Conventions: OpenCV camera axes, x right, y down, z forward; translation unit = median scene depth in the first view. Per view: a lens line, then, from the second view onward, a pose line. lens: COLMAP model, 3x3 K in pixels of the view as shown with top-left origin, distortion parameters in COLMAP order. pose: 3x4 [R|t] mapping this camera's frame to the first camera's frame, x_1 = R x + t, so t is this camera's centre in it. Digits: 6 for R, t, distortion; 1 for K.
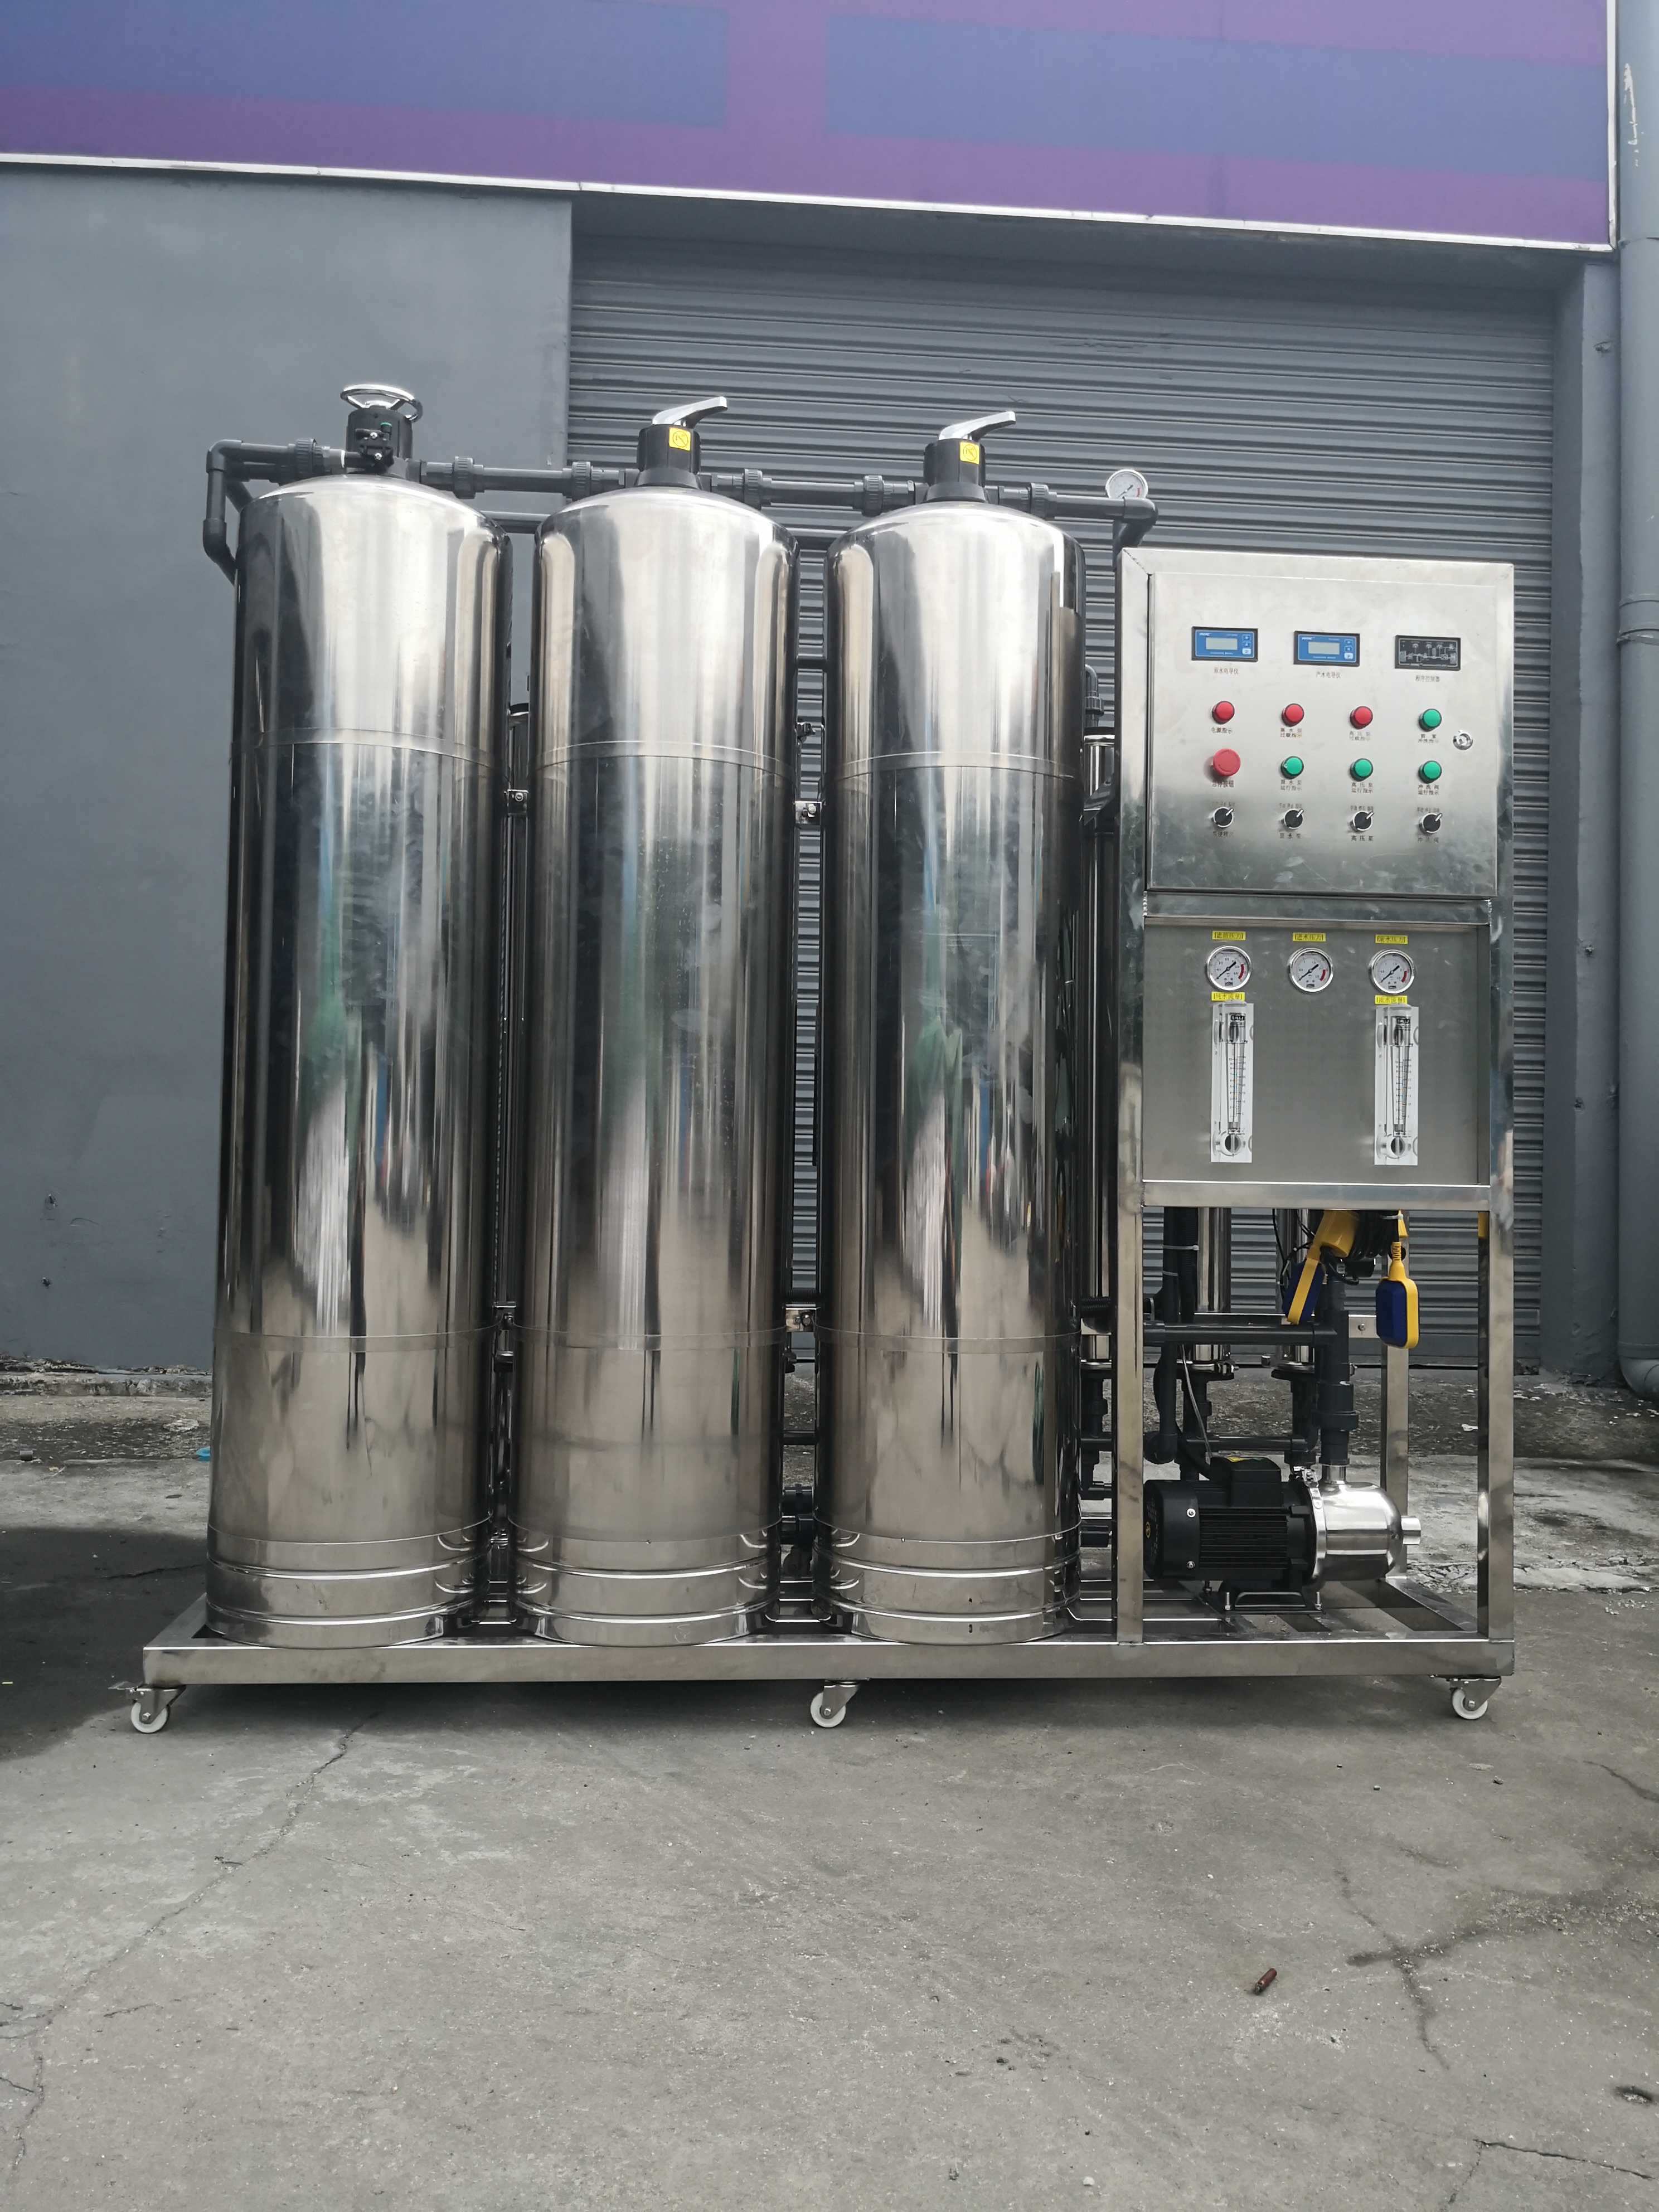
lens RADIAL K [[1738.6, 0, 845.3], [0, 1738.6, 1111.1], [0, 0, 1]] dist [0.021549, -0.039582]
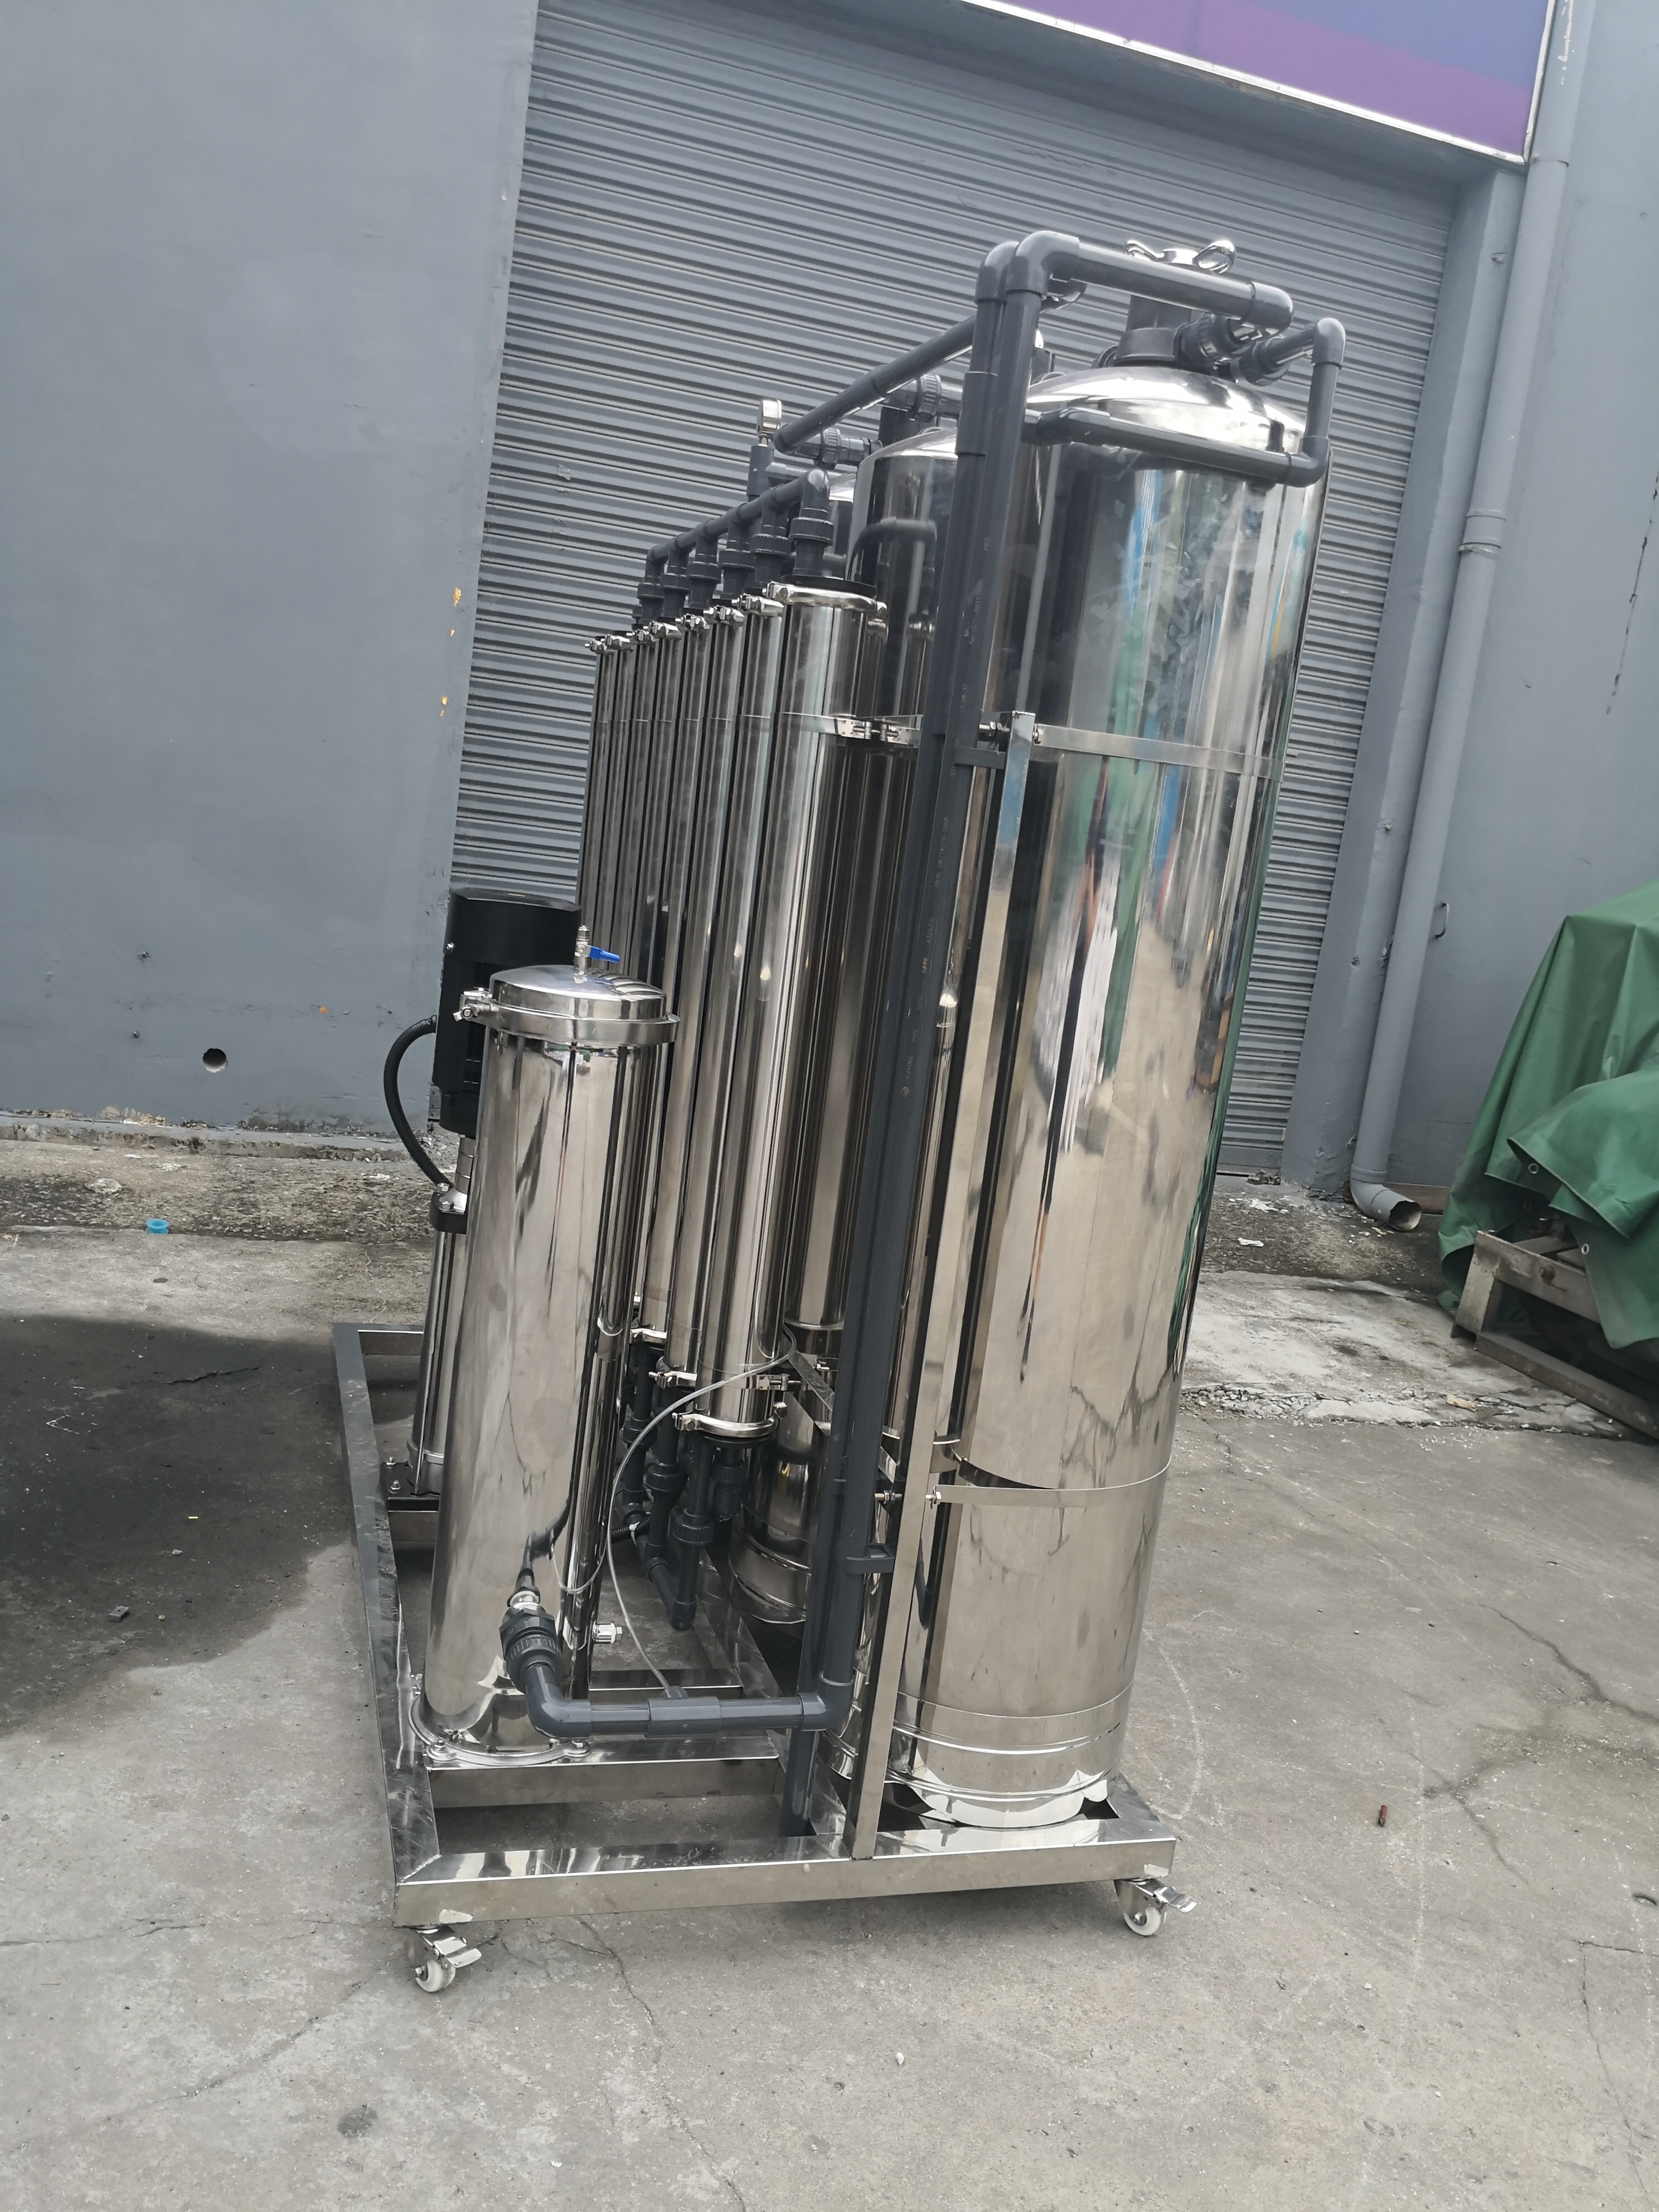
lens RADIAL K [[1736.4, 0, 822.4], [0, 1736.4, 1127.2], [0, 0, 1]] dist [-0.004641, -0.008837]
pose [[0.969822, 0.066135, 0.234671, -0.386678], [-0.114798, 0.973003, 0.200214, -0.185437], [-0.215095, -0.221112, 0.951233, -0.076155]]
